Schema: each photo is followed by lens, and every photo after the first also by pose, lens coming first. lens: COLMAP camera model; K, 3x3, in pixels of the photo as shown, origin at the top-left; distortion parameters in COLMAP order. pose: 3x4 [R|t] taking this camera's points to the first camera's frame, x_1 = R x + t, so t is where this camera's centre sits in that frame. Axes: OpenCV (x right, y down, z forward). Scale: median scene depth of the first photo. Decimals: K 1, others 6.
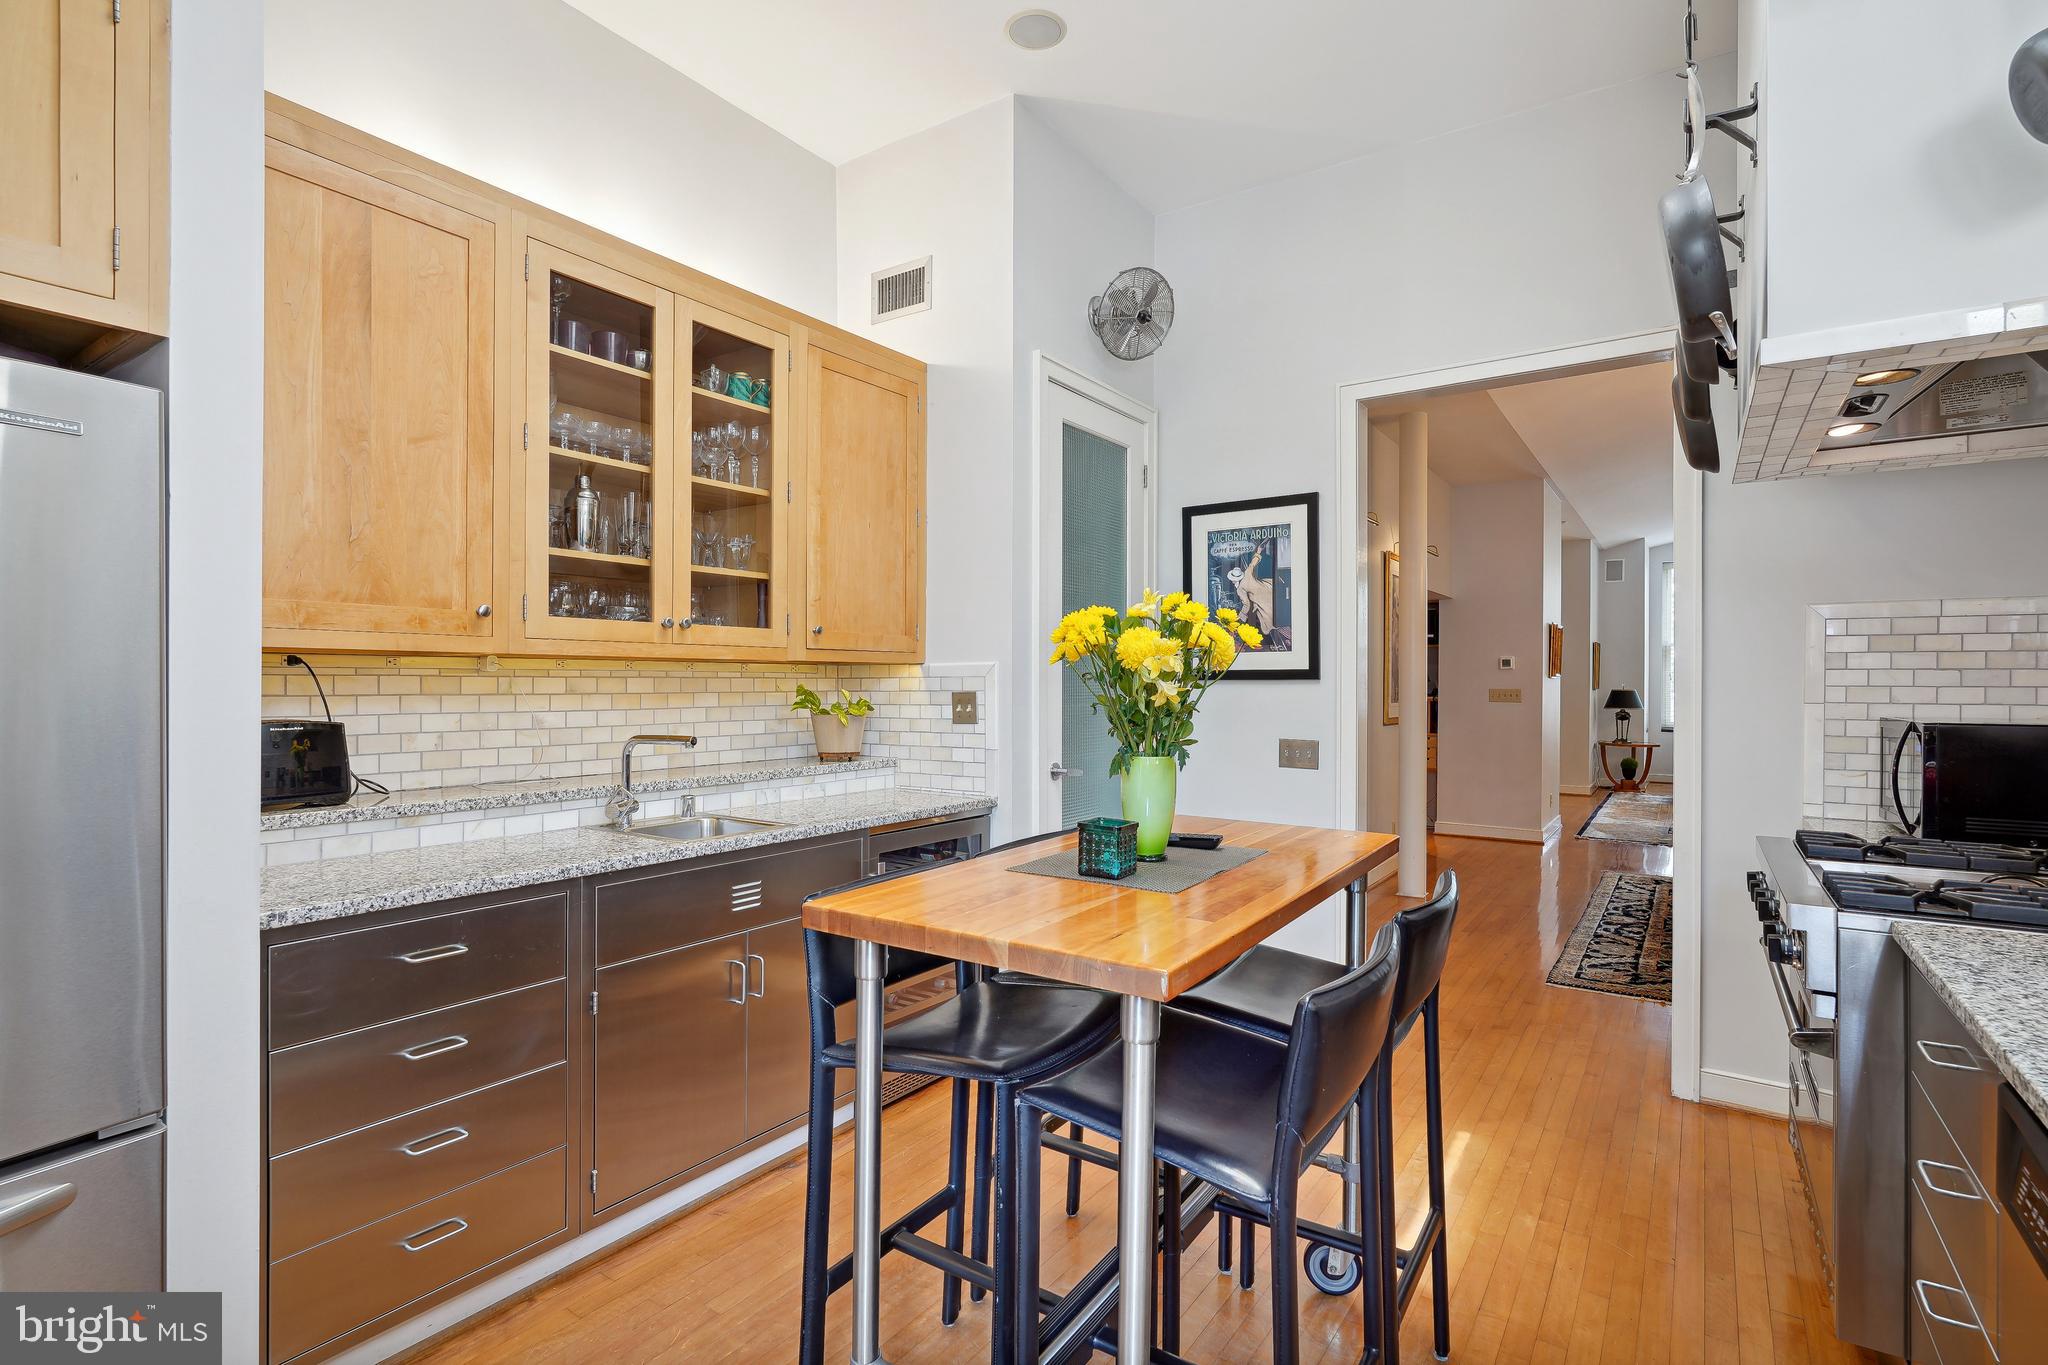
lens RADIAL K [[985.8, 0, 1021.8], [0, 985.8, 686.4], [0, 0, 1]] dist [-0.014834, 0.010553]
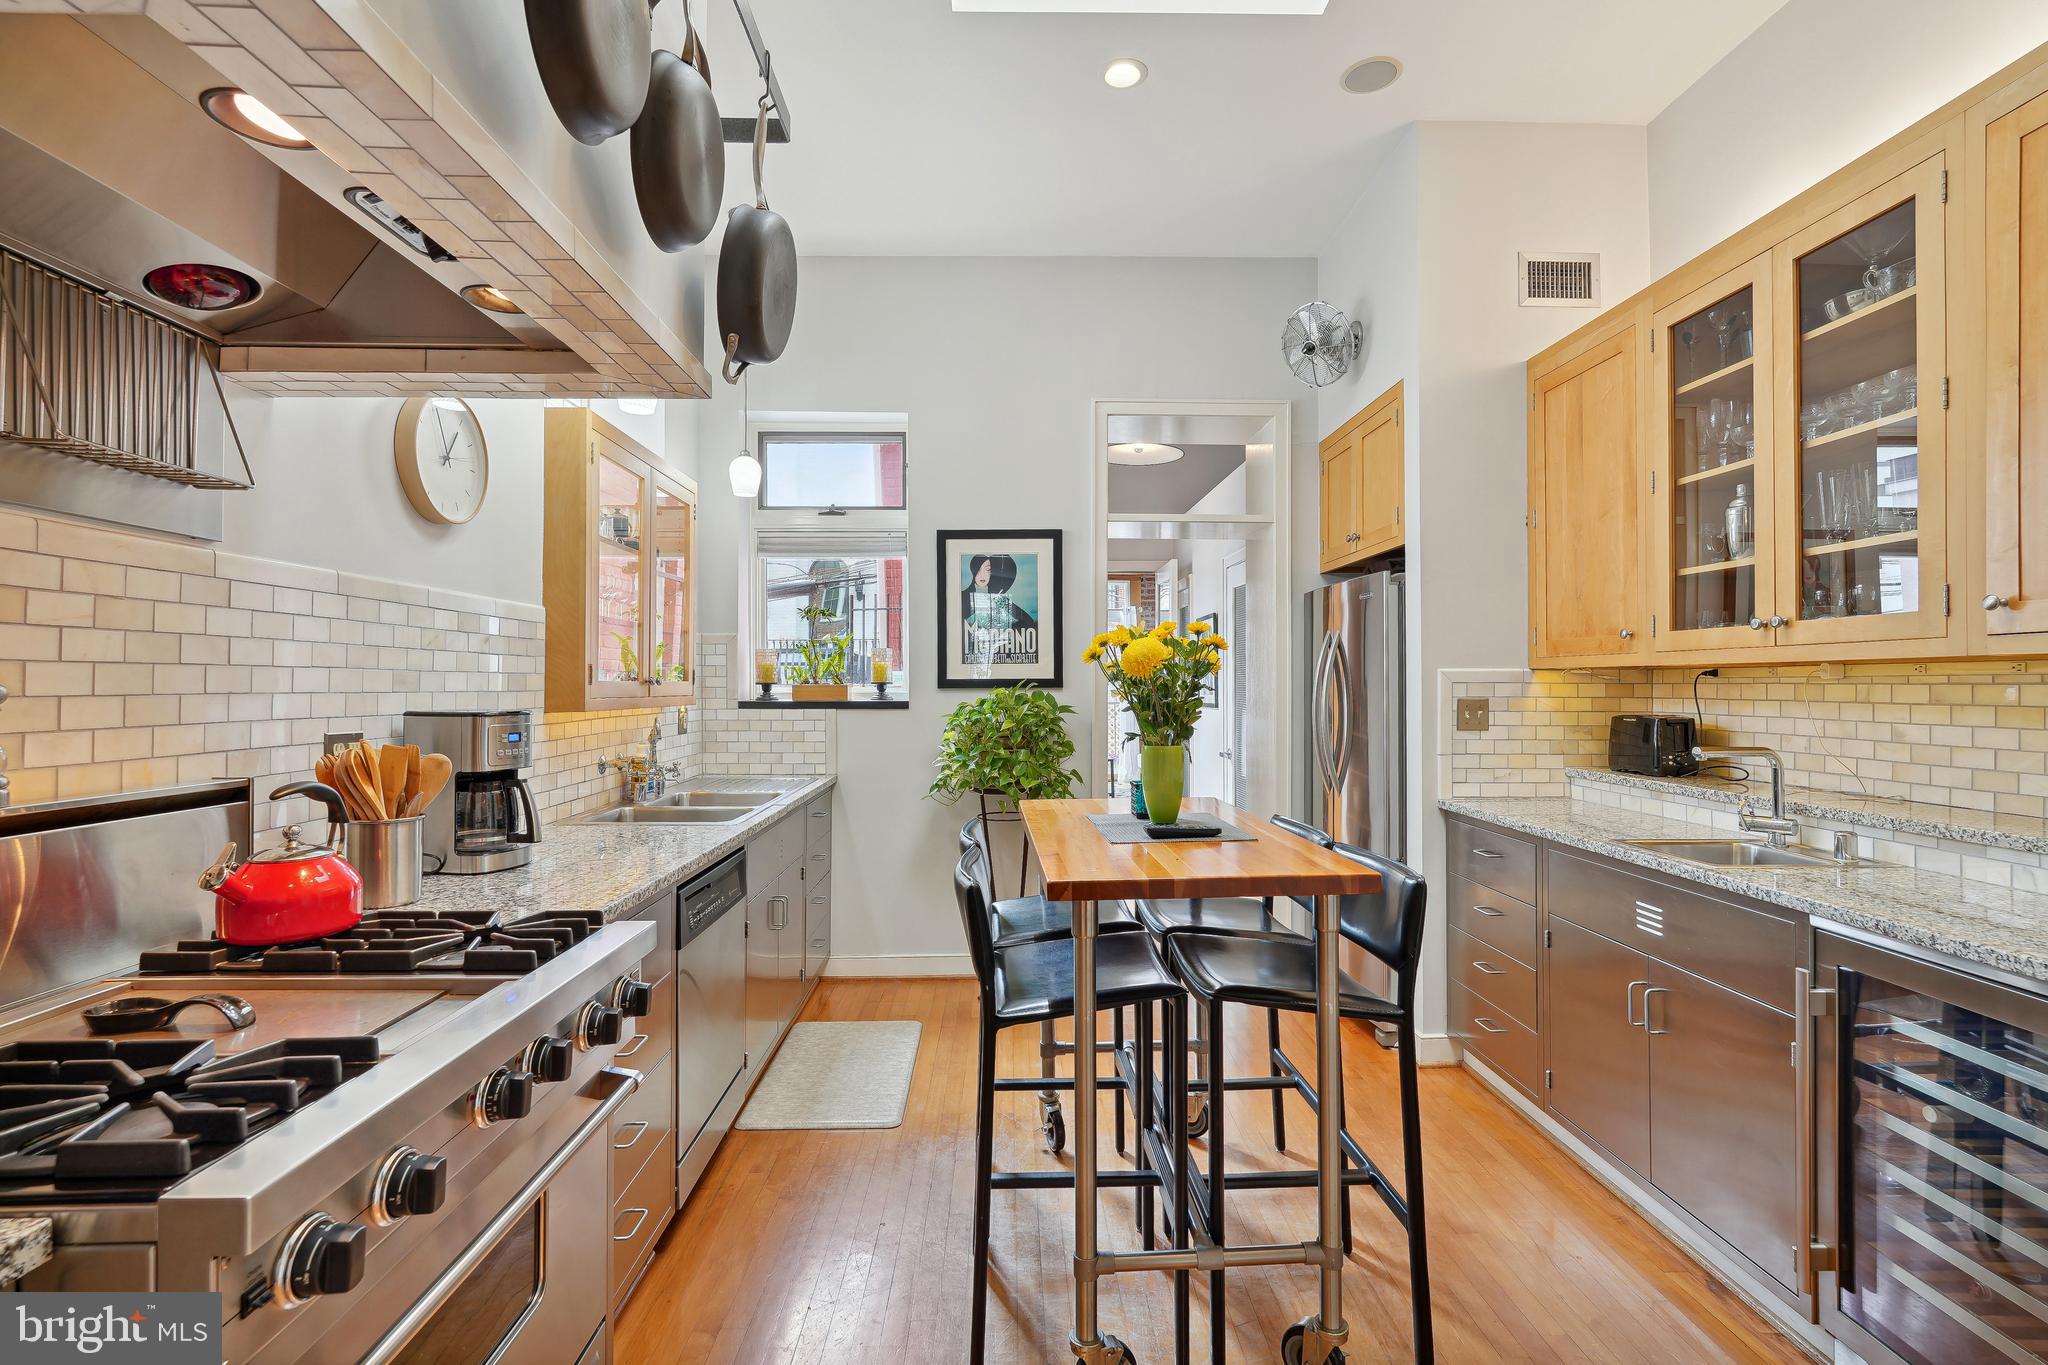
lens RADIAL K [[942.9, 0, 1024.0], [0, 942.9, 682.5], [0, 0, 1]] dist [-0.001097, 0.001510]
pose [[-0.809475, -0.003602, -0.587144, 0.683044], [-0.004582, 0.999989, 0.000182, -0.008024], [0.587137, 0.002838, -0.809483, 1.291068]]
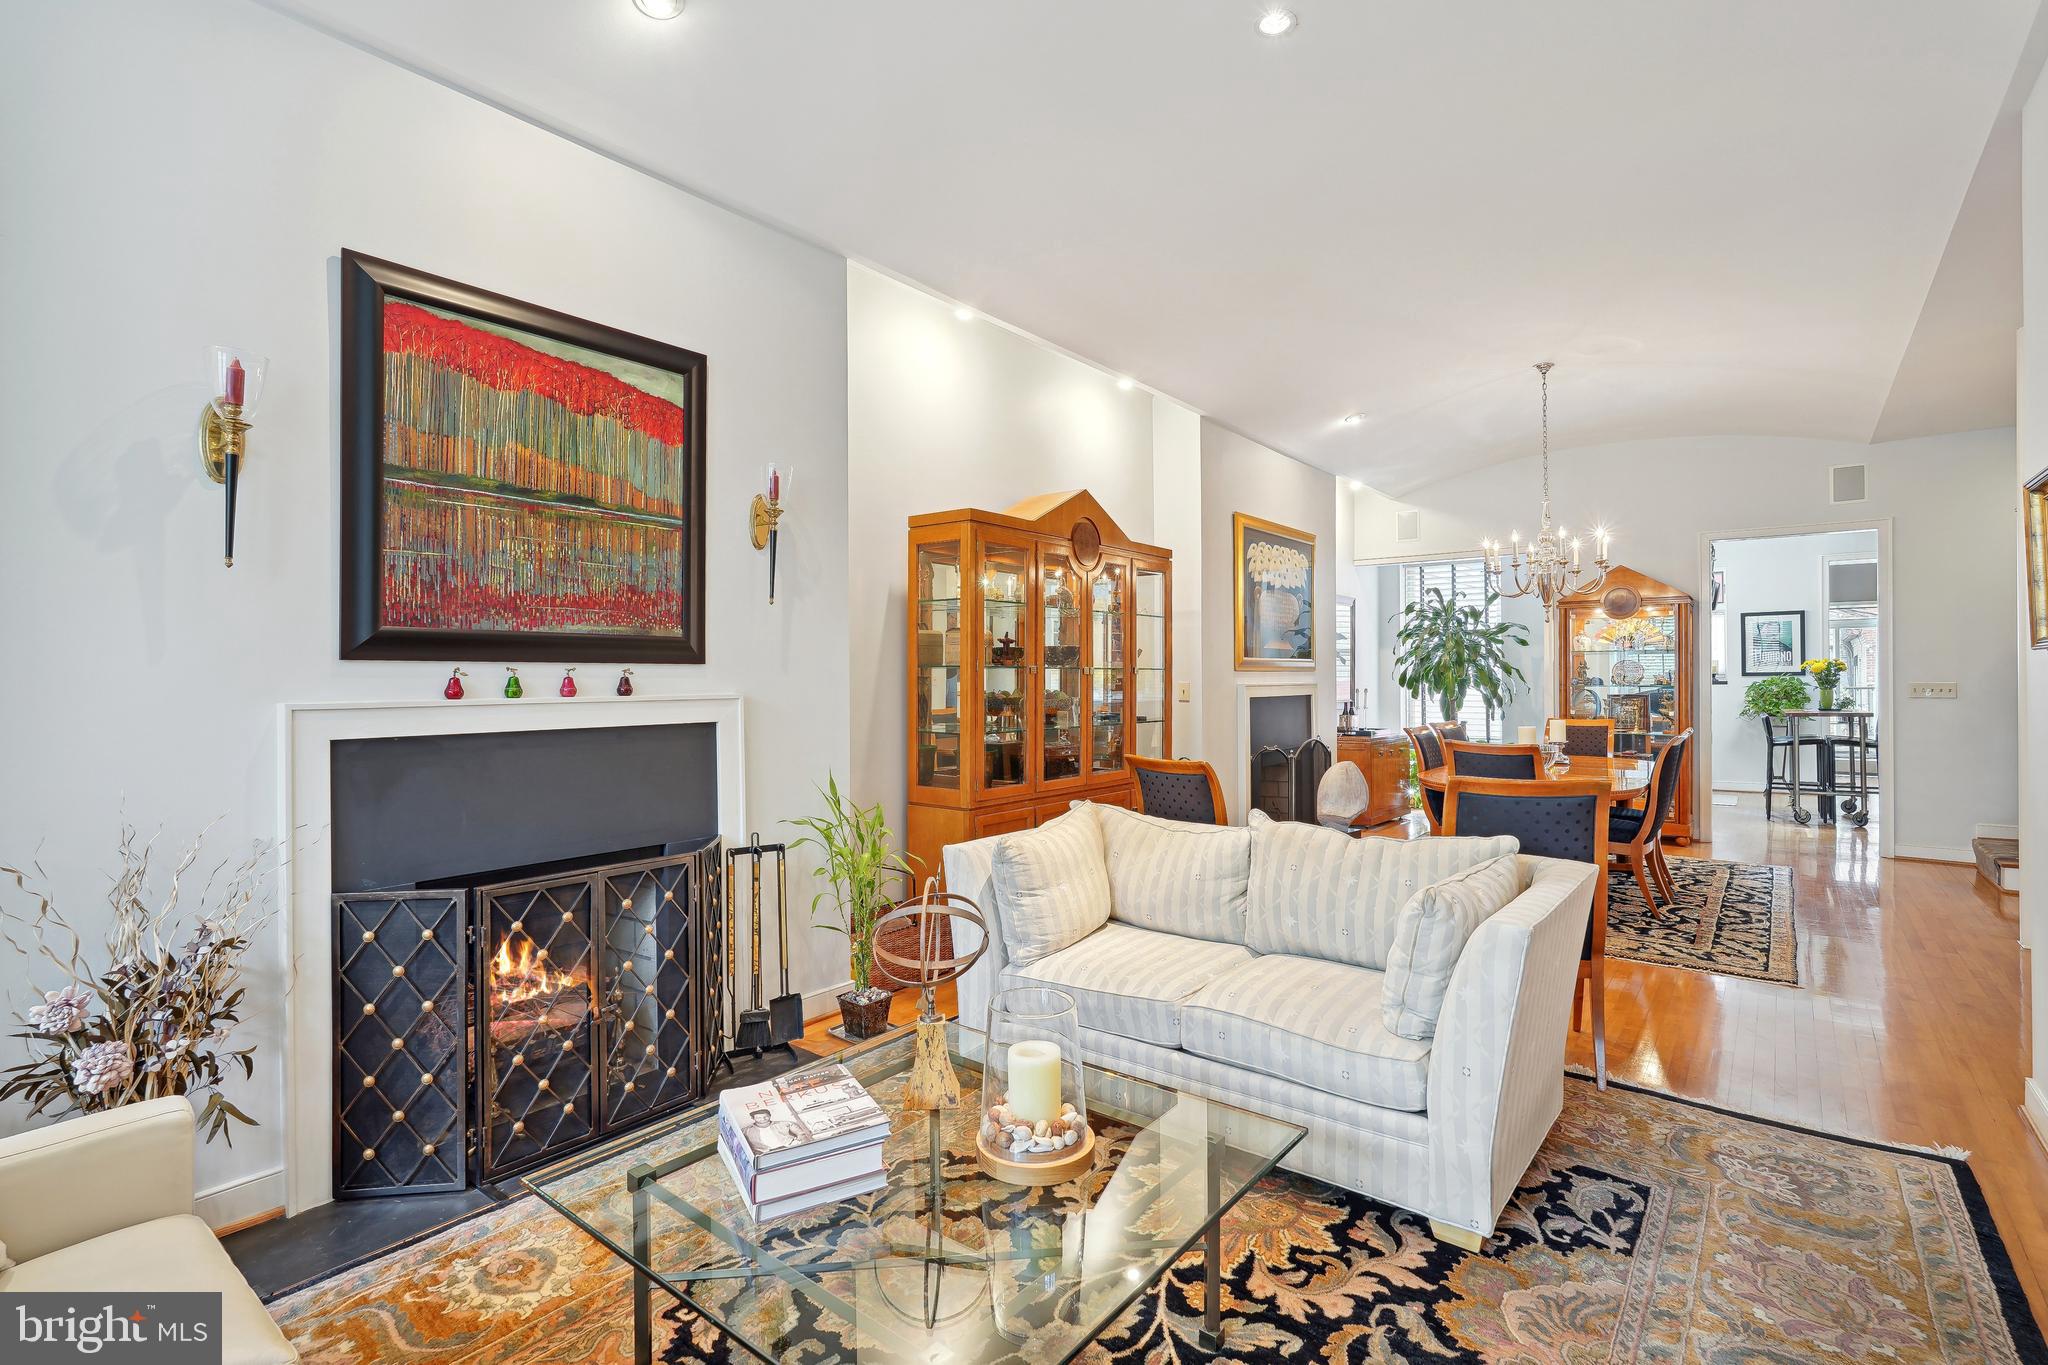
lens RADIAL K [[942.9, 0, 1024.0], [0, 942.9, 682.5], [0, 0, 1]] dist [-0.001097, 0.001510]
pose [[-0.996671, 0.002306, 0.081498, 2.649796], [0.003003, 0.999960, 0.008422, -0.012365], [-0.081475, 0.008639, -0.996638, 4.264735]]
